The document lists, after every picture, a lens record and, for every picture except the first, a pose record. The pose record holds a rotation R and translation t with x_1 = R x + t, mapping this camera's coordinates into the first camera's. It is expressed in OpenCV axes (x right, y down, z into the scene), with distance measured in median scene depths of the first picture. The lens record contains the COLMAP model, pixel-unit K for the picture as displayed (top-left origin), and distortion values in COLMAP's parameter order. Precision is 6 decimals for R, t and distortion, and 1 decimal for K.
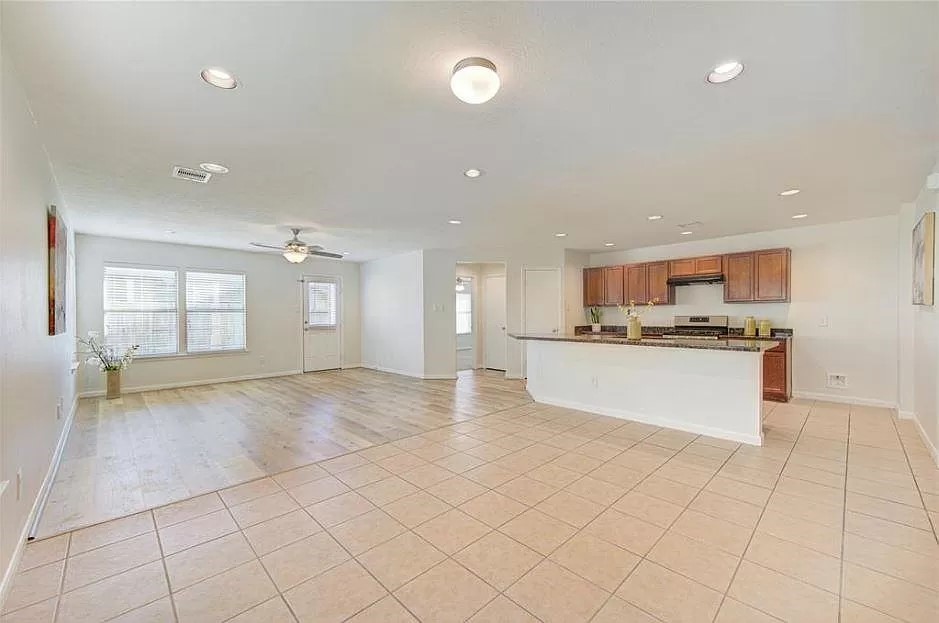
lens RADIAL K [[369.8, 0, 472.8], [0, 369.8, 319.2], [0, 0, 1]] dist [0.001851, 0.000078]
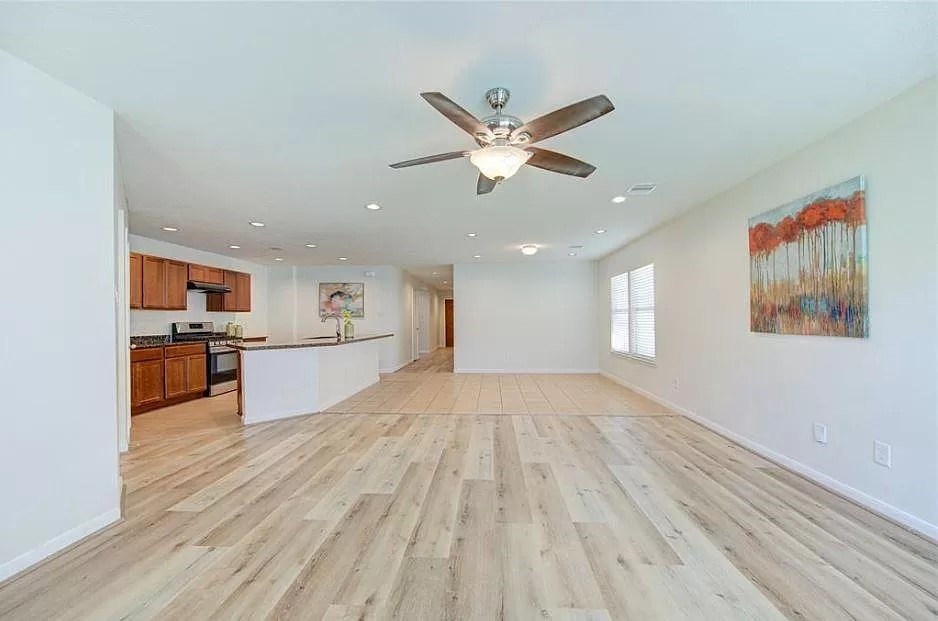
lens RADIAL K [[365.6, 0, 470.1], [0, 365.6, 315.0], [0, 0, 1]] dist [0.001238, -0.000069]
pose [[-0.667647, 0.019246, 0.744230, -0.660948], [0.018230, 0.999789, -0.009501, -0.005637], [-0.744255, 0.007224, -0.667856, 1.141832]]
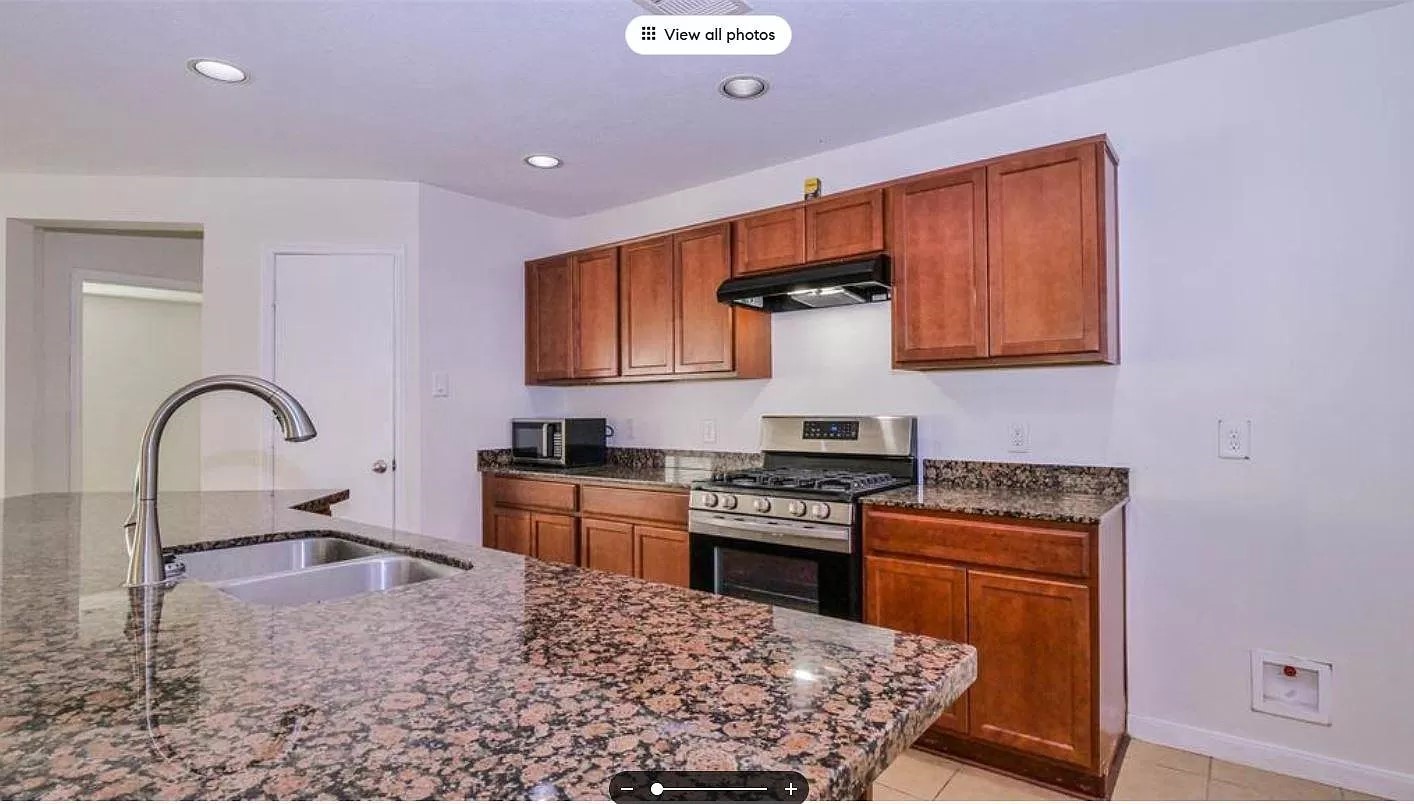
lens RADIAL K [[688.3, 0, 707.0], [0, 688.3, 402.0], [0, 0, 1]] dist [-0.018548, -0.000152]
pose [[0.992016, -0.000676, 0.126114, 0.464017], [0.003048, 0.999822, -0.018623, -0.010289], [-0.126079, 0.018859, 0.991841, 0.510979]]
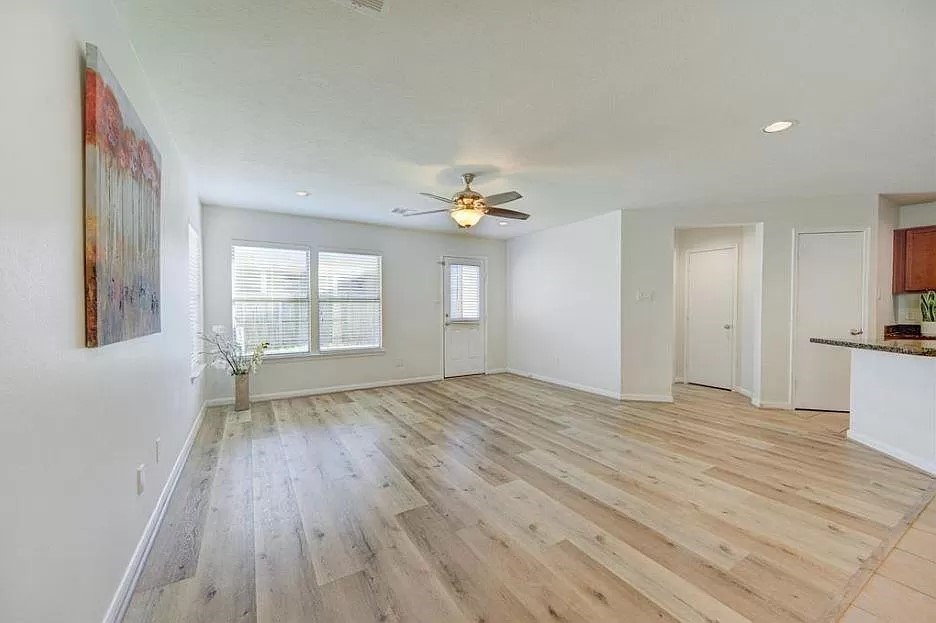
lens RADIAL K [[364.8, 0, 469.1], [0, 364.8, 315.9], [0, 0, 1]] dist [0.001238, -0.000069]
pose [[0.971867, 0.007583, -0.235410, -0.286680], [-0.004780, 0.999911, 0.012477, -0.000177], [0.235483, -0.011001, 0.971816, 0.325748]]
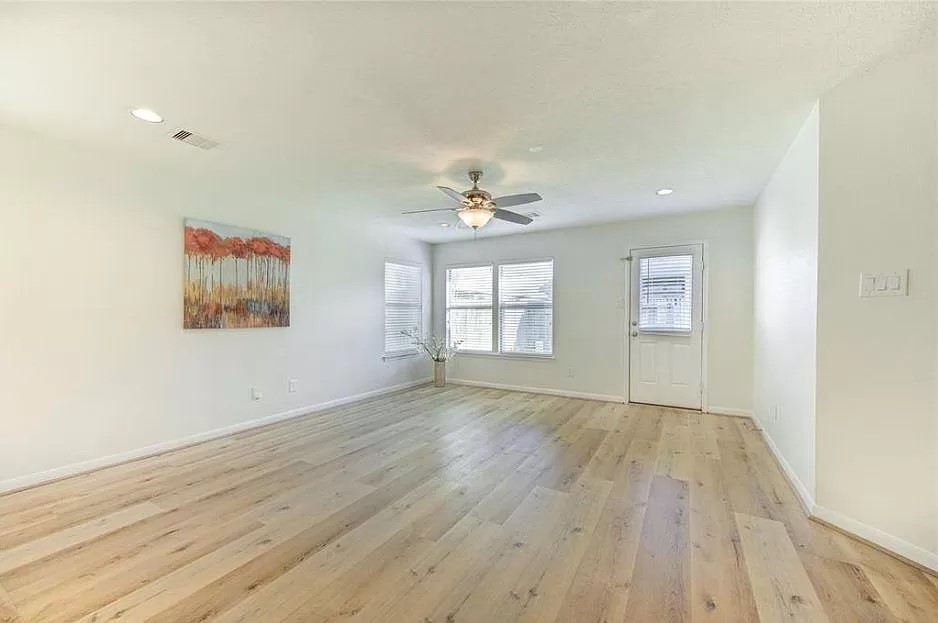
lens RADIAL K [[365.6, 0, 470.1], [0, 365.6, 316.0], [0, 0, 1]] dist [0.001238, -0.000069]
pose [[0.254674, 0.008741, -0.966988, 0.102489], [-0.011918, 0.999912, 0.005900, -0.005968], [0.966954, 0.010022, 0.254755, 0.744559]]
